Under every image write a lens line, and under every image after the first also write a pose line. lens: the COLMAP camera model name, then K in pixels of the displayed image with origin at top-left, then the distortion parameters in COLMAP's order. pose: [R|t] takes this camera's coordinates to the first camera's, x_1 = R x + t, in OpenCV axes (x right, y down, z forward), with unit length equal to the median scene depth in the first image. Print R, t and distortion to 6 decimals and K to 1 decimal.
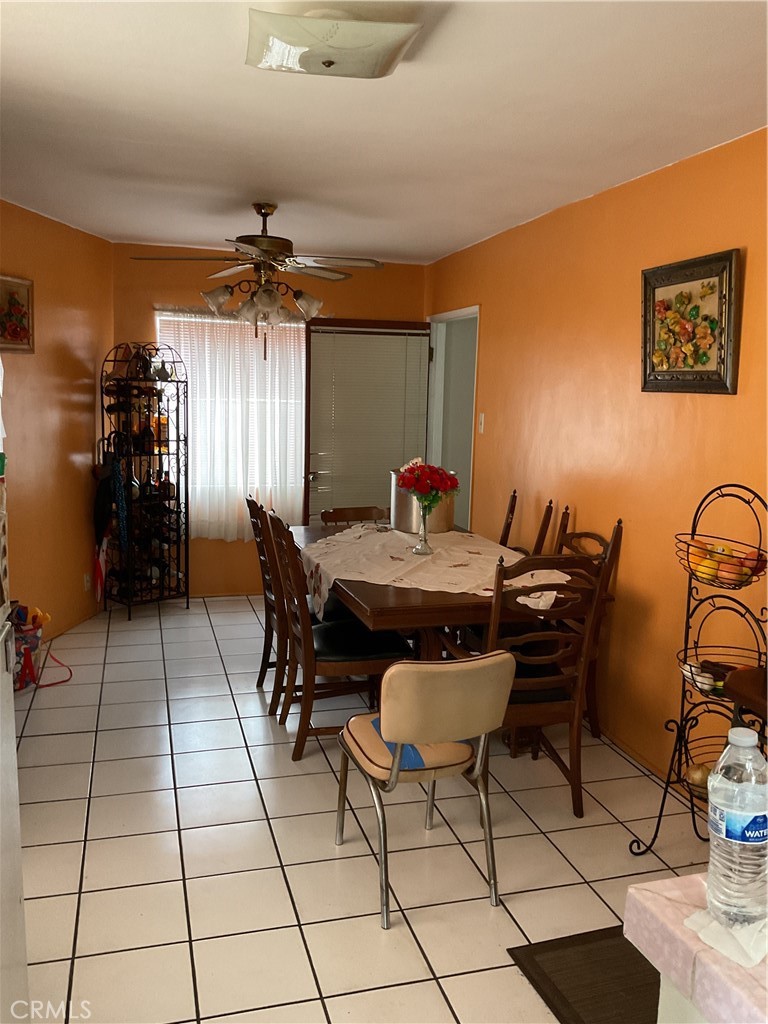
lens RADIAL K [[844.4, 0, 388.3], [0, 844.4, 510.7], [0, 0, 1]] dist [0.089897, -0.181219]
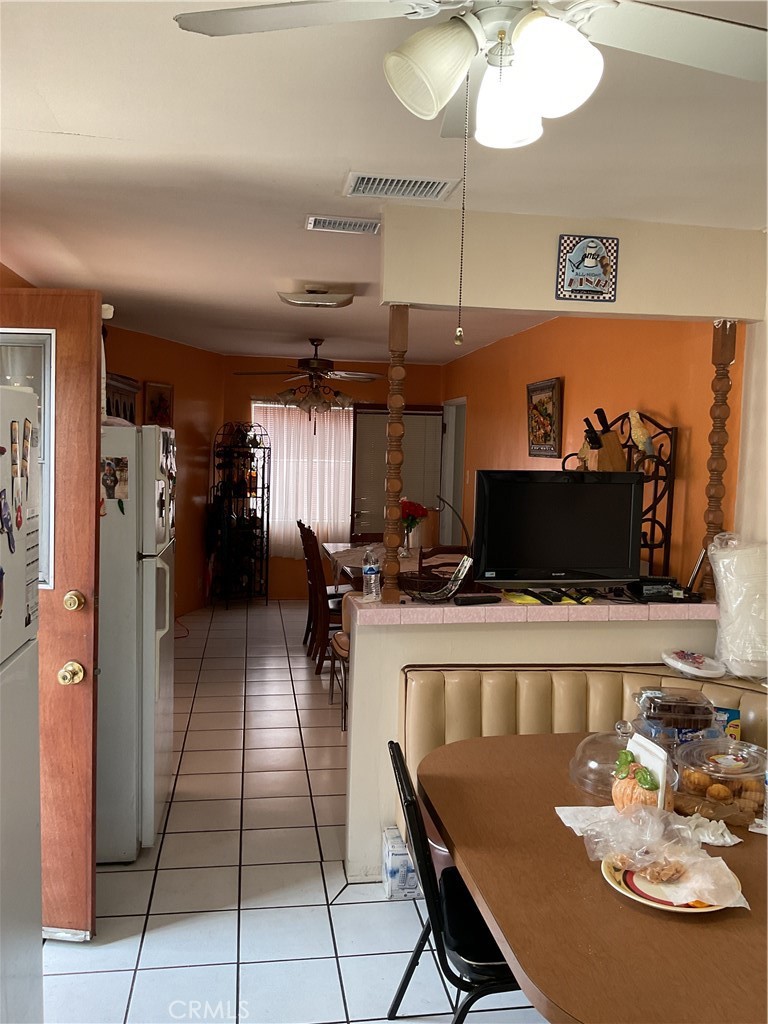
lens RADIAL K [[844.4, 0, 378.2], [0, 844.4, 513.0], [0, 0, 1]] dist [0.089897, -0.181219]
pose [[0.990991, 0.012311, -0.133361, 0.144466], [-0.021494, 0.997478, -0.067638, 0.054920], [0.132192, 0.069895, 0.988757, -0.413371]]
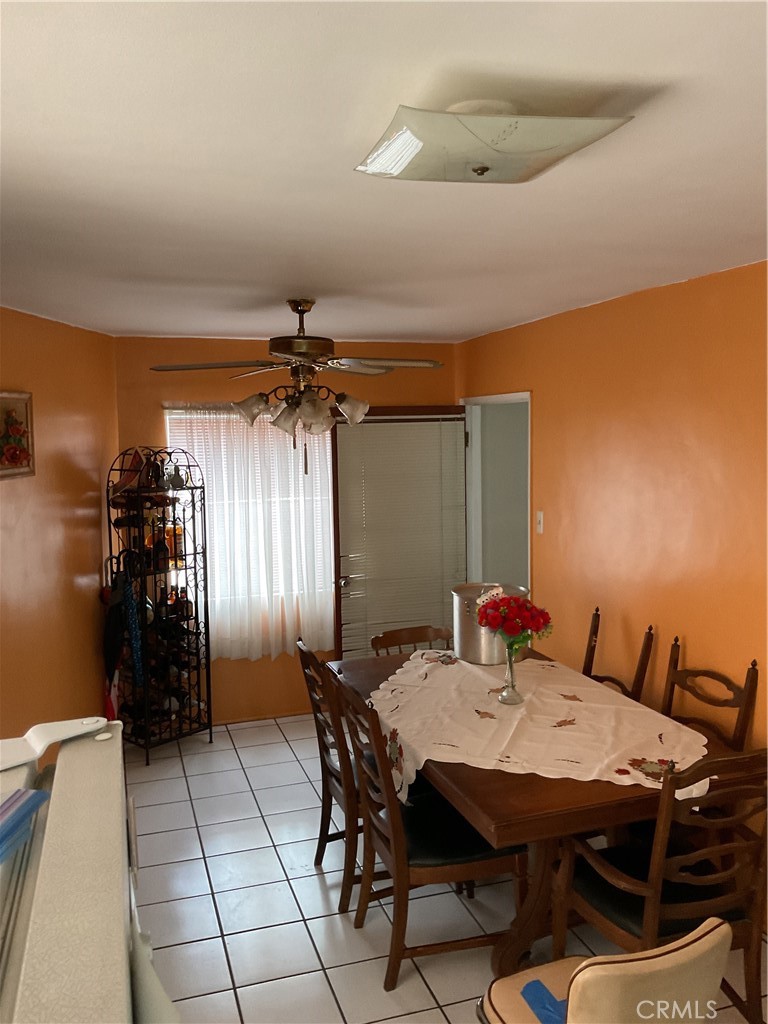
lens RADIAL K [[844.4, 0, 389.2], [0, 844.4, 509.4], [0, 0, 1]] dist [0.089897, -0.181219]
pose [[0.998530, -0.045662, 0.029211, -0.070117], [0.047061, 0.997682, -0.049160, -0.076489], [-0.026899, 0.050463, 0.998364, 0.107920]]
